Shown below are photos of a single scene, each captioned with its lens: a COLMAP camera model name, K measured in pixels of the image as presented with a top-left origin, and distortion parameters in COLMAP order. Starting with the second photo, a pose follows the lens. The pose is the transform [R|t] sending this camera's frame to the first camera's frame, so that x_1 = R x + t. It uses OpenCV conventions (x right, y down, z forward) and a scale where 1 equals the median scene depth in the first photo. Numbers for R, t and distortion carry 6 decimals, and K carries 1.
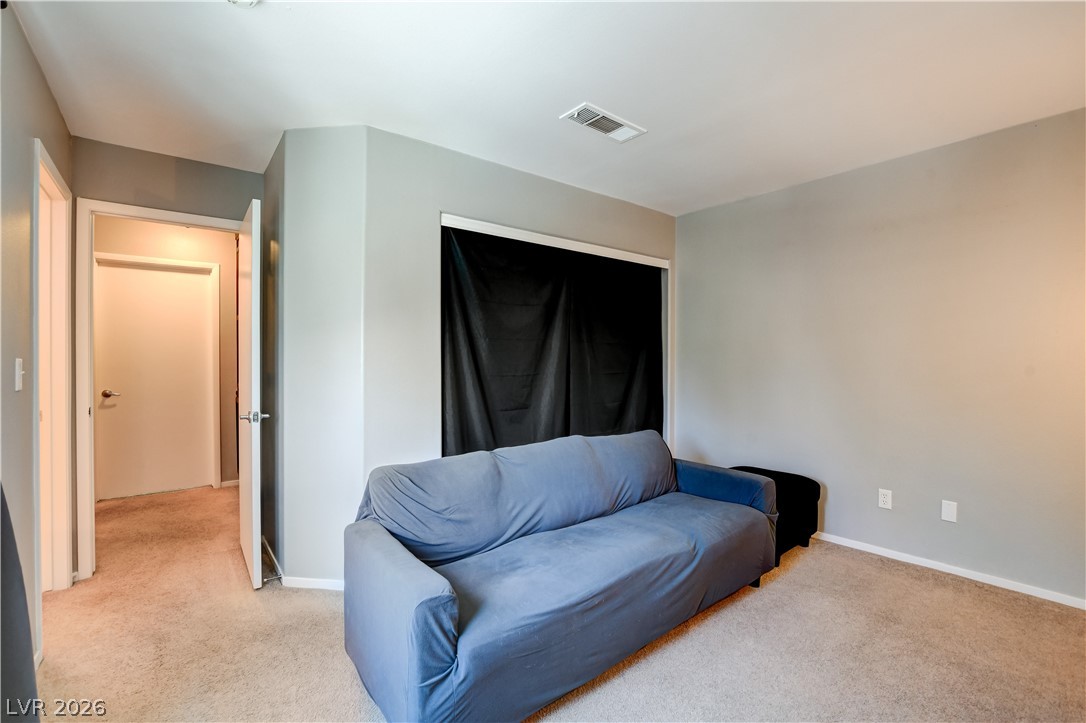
lens RADIAL K [[480.2, 0, 543.4], [0, 480.2, 365.9], [0, 0, 1]] dist [-0.007553, 0.000786]
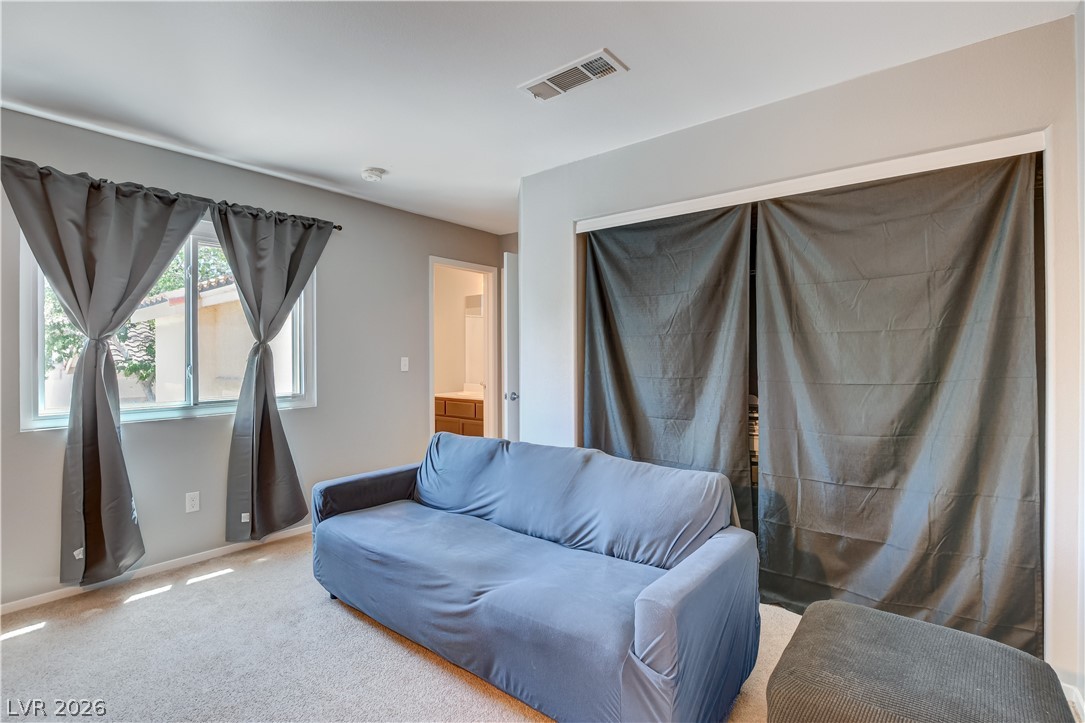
lens RADIAL K [[490.5, 0, 542.5], [0, 490.5, 361.5], [0, 0, 1]] dist [-0.027586, 0.000236]
pose [[0.221618, 0.012105, -0.975058, 0.904818], [-0.011149, 0.999889, 0.009879, -0.017701], [0.975070, 0.008682, 0.221729, 0.729899]]
